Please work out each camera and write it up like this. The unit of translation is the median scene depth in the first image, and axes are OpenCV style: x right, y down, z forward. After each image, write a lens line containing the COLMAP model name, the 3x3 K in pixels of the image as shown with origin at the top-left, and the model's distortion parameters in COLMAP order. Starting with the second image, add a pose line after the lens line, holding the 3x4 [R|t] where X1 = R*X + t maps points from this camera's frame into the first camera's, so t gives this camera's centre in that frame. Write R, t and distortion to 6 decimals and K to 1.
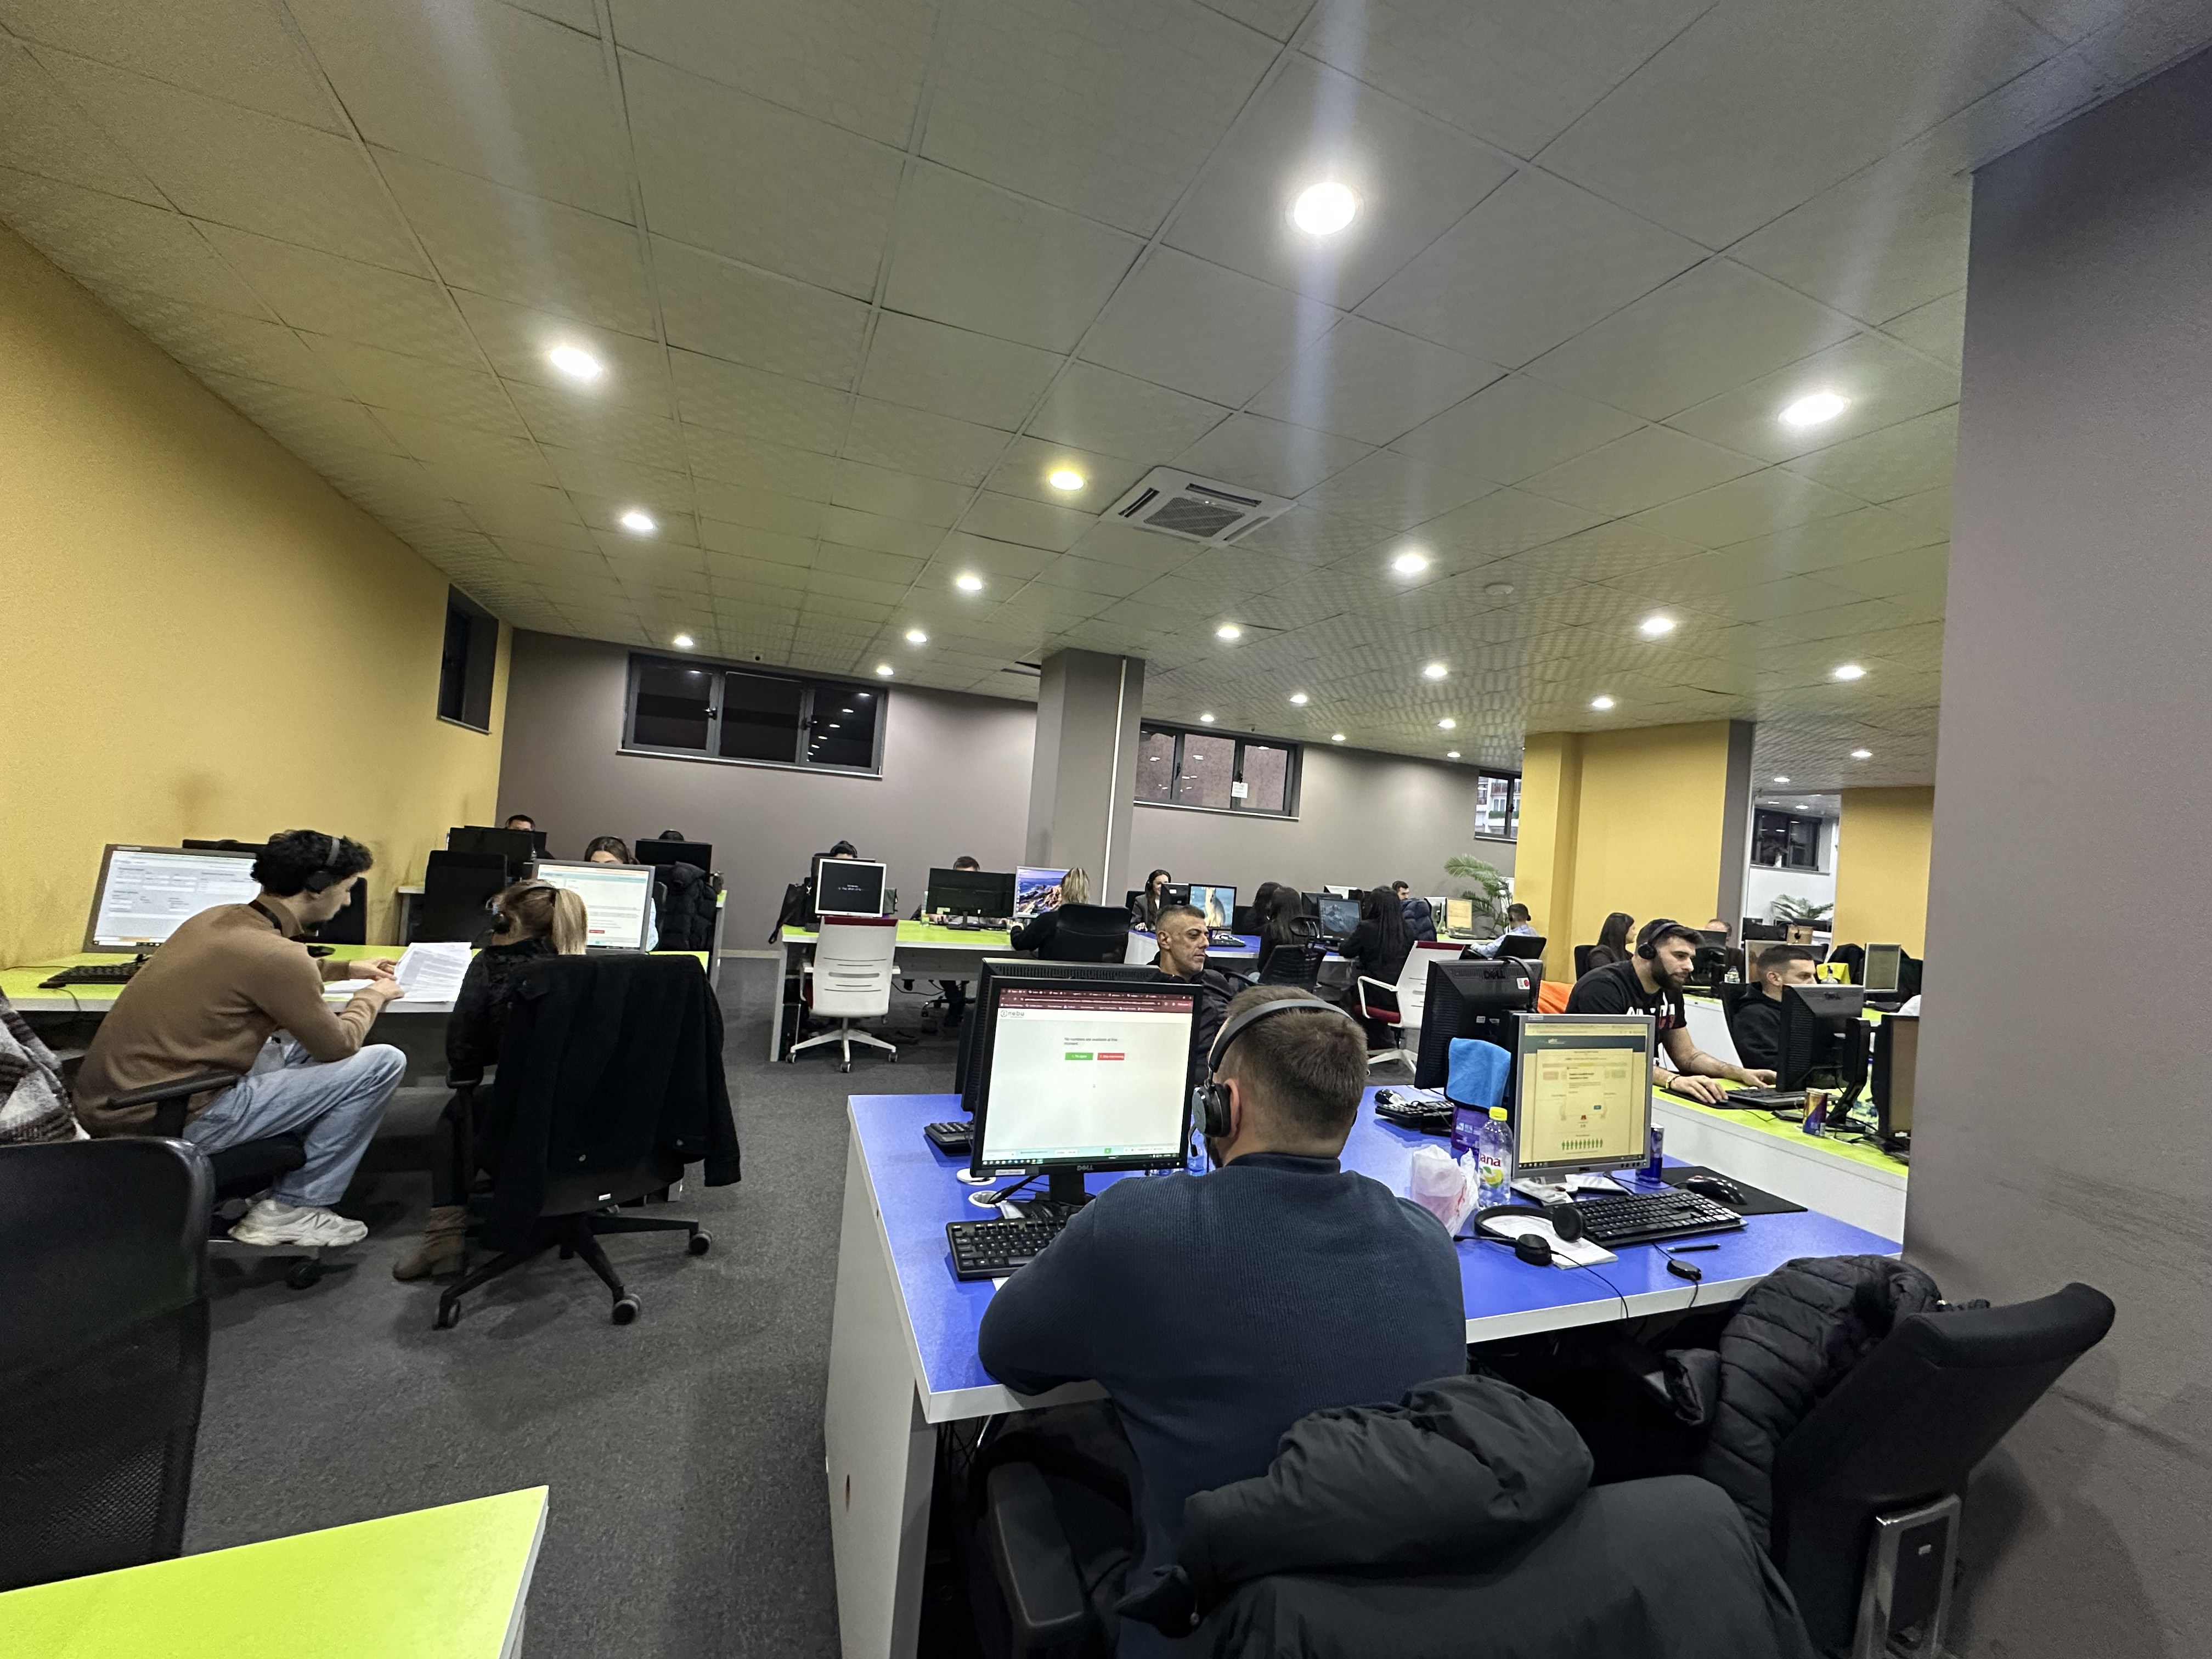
lens RADIAL K [[889.3, 0, 1106.0], [0, 889.3, 829.5], [0, 0, 1]] dist [-0.000905, -0.000026]
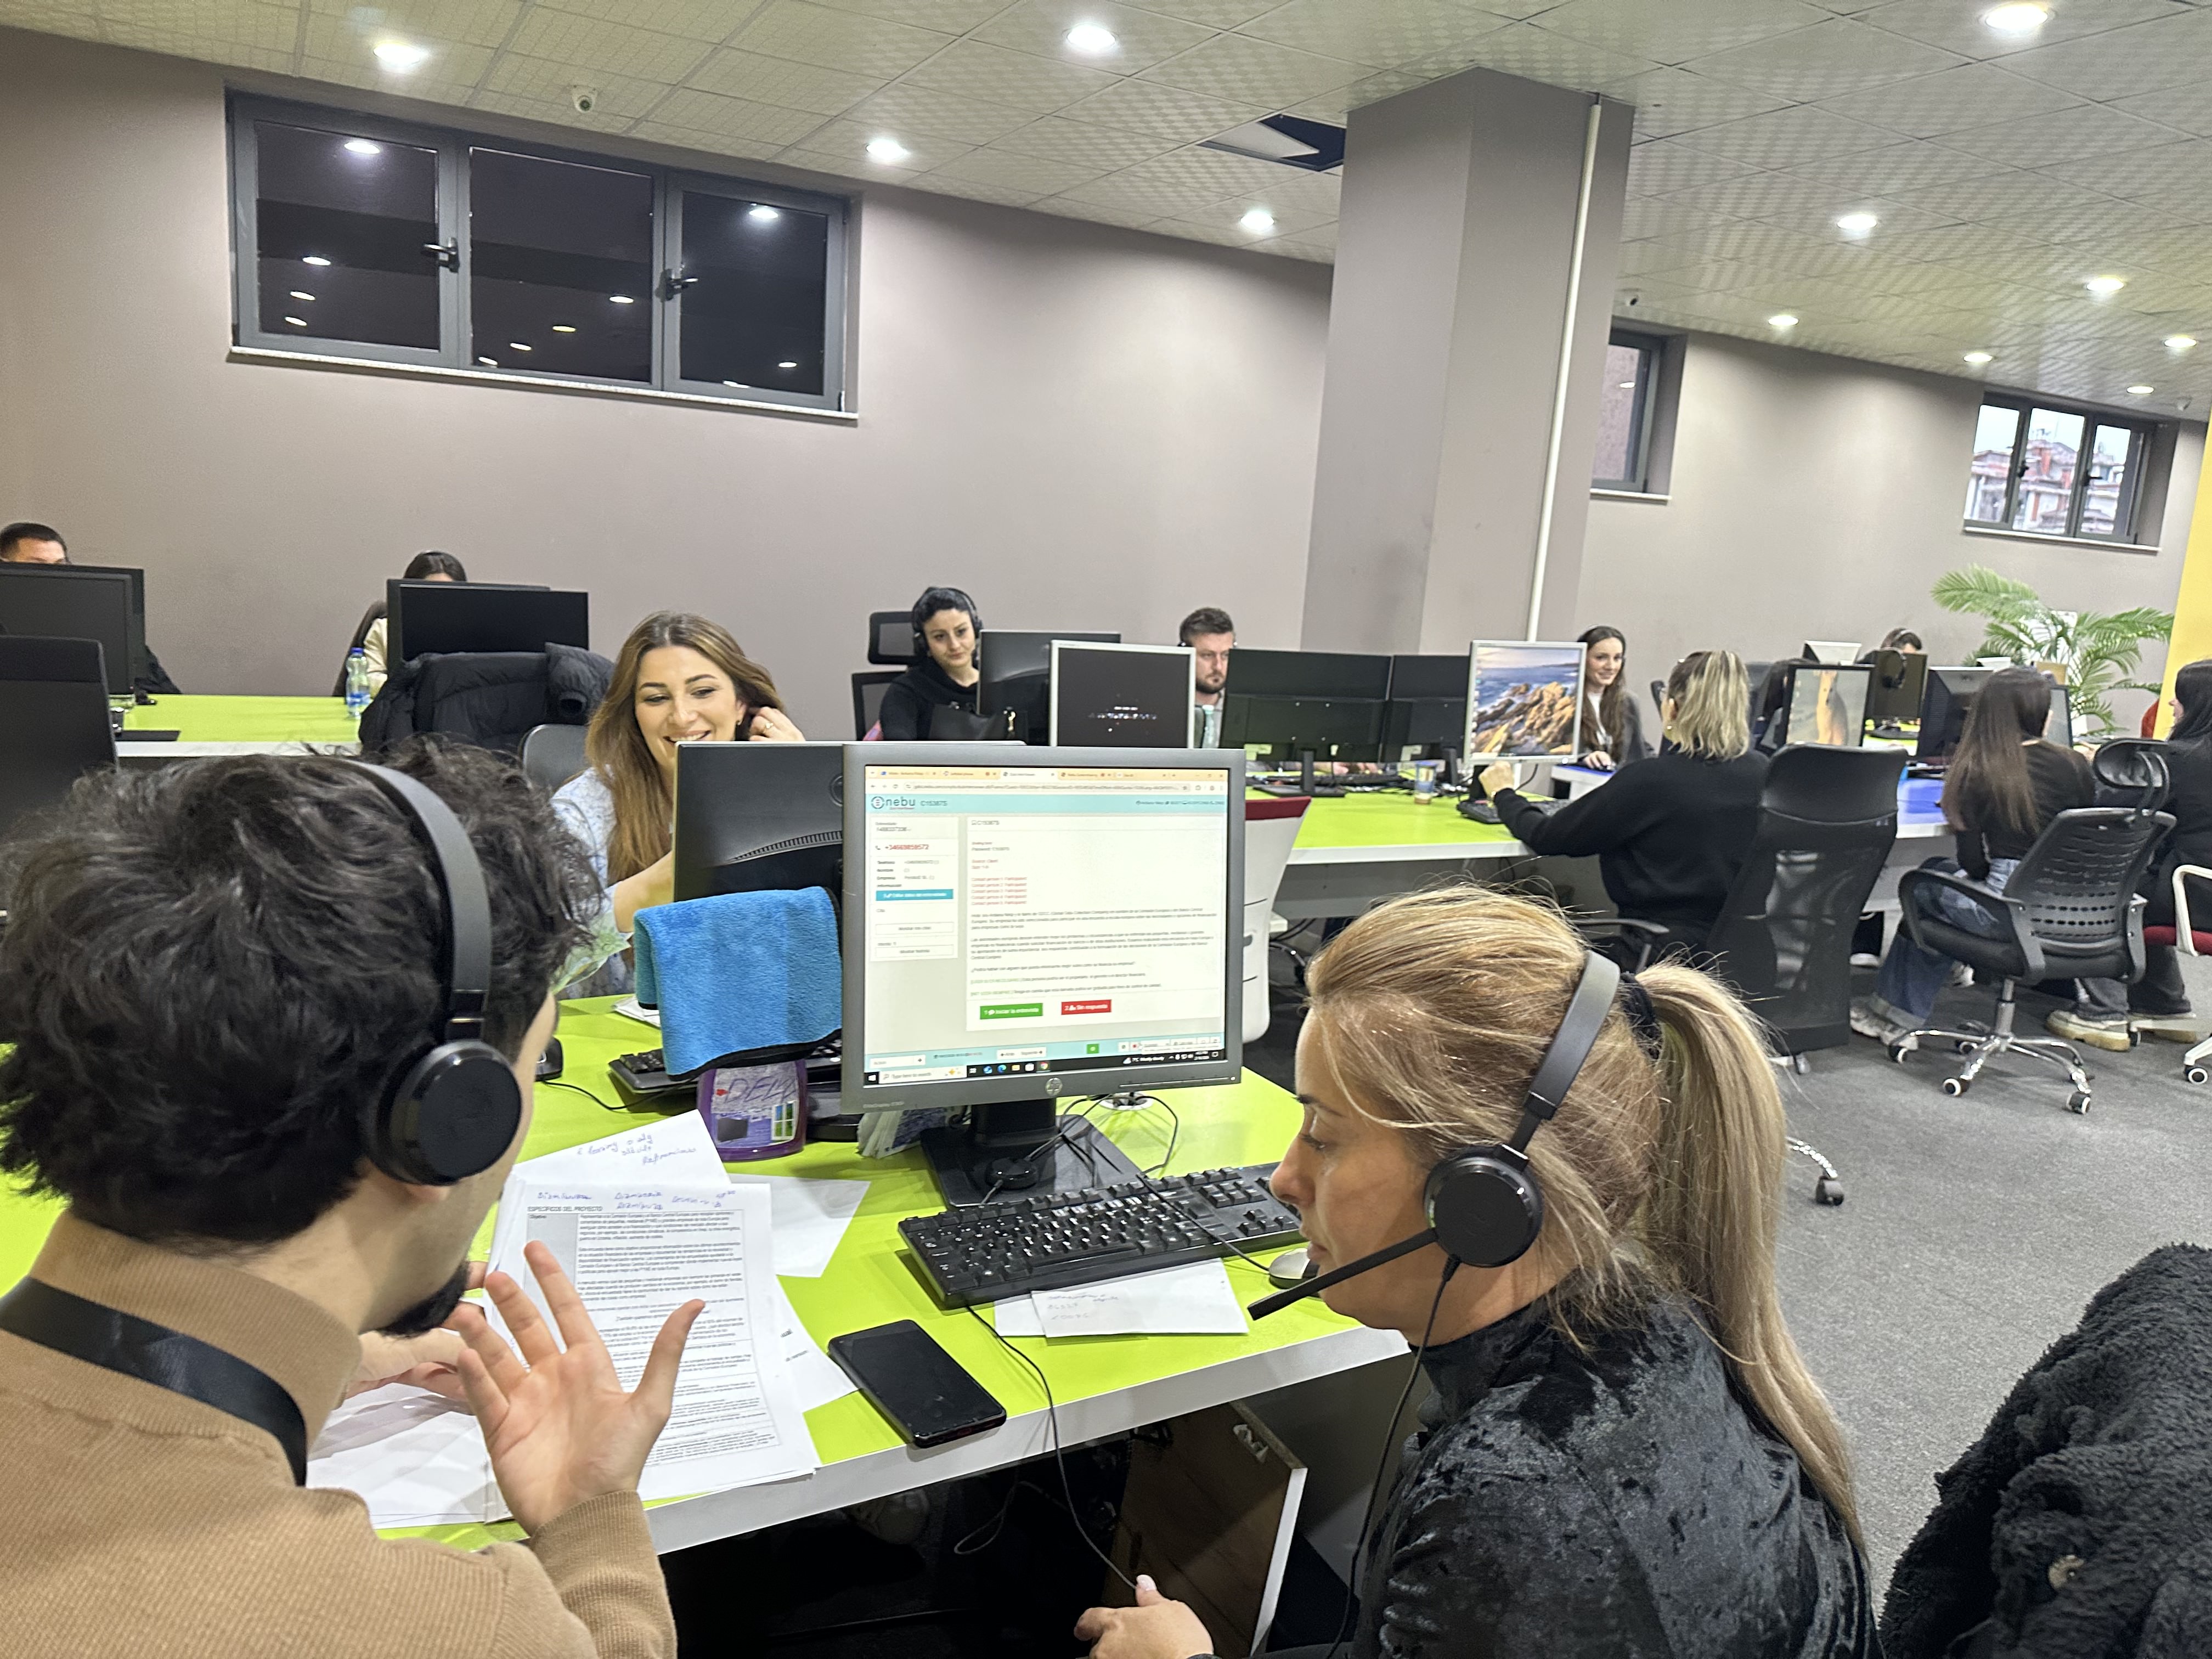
lens RADIAL K [[1555.6, 0, 1106.0], [0, 1555.6, 829.5], [0, 0, 1]] dist [0.077820, -0.098168]
pose [[0.992961, -0.039391, 0.111700, -0.248808], [0.016871, 0.980500, 0.195793, -0.010988], [-0.117234, -0.192530, 0.974263, 0.229241]]
